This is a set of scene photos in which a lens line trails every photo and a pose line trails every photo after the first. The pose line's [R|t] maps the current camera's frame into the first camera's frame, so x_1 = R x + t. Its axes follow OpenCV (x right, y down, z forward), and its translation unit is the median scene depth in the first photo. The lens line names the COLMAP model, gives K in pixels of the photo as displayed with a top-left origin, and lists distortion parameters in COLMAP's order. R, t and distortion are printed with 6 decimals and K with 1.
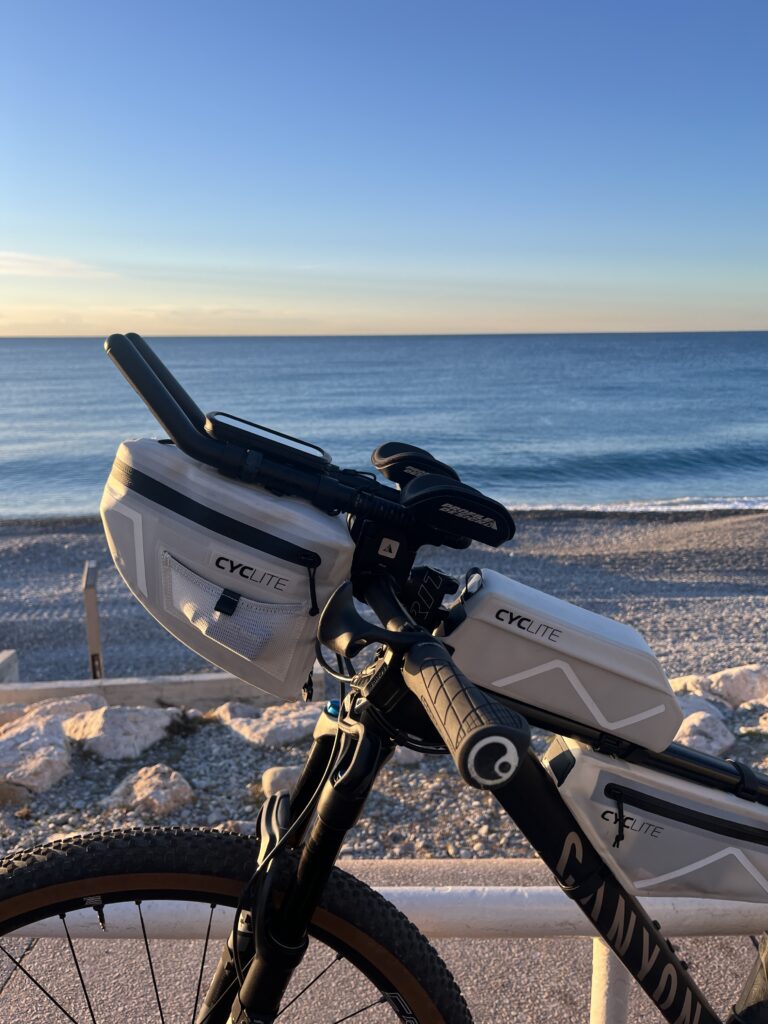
lens RADIAL K [[779.3, 0, 383.6], [0, 779.3, 513.9], [0, 0, 1]] dist [0.076644, -0.003822]
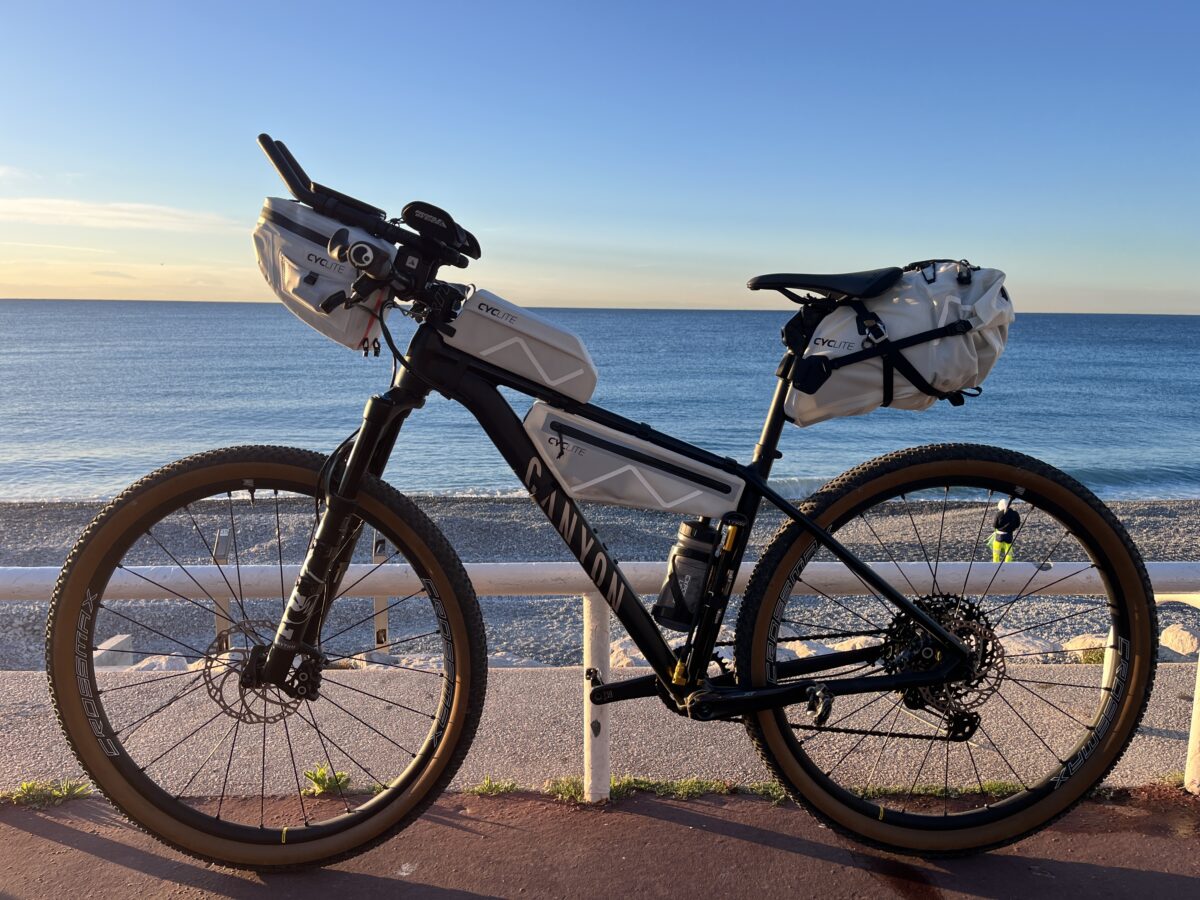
lens RADIAL K [[913.3, 0, 602.0], [0, 913.3, 446.3], [0, 0, 1]] dist [0.076644, -0.003822]
pose [[0.999436, 0.013470, 0.030764, 0.292174], [-0.011005, 0.996818, -0.078947, 0.480918], [-0.031729, 0.078564, 0.996404, -0.786518]]
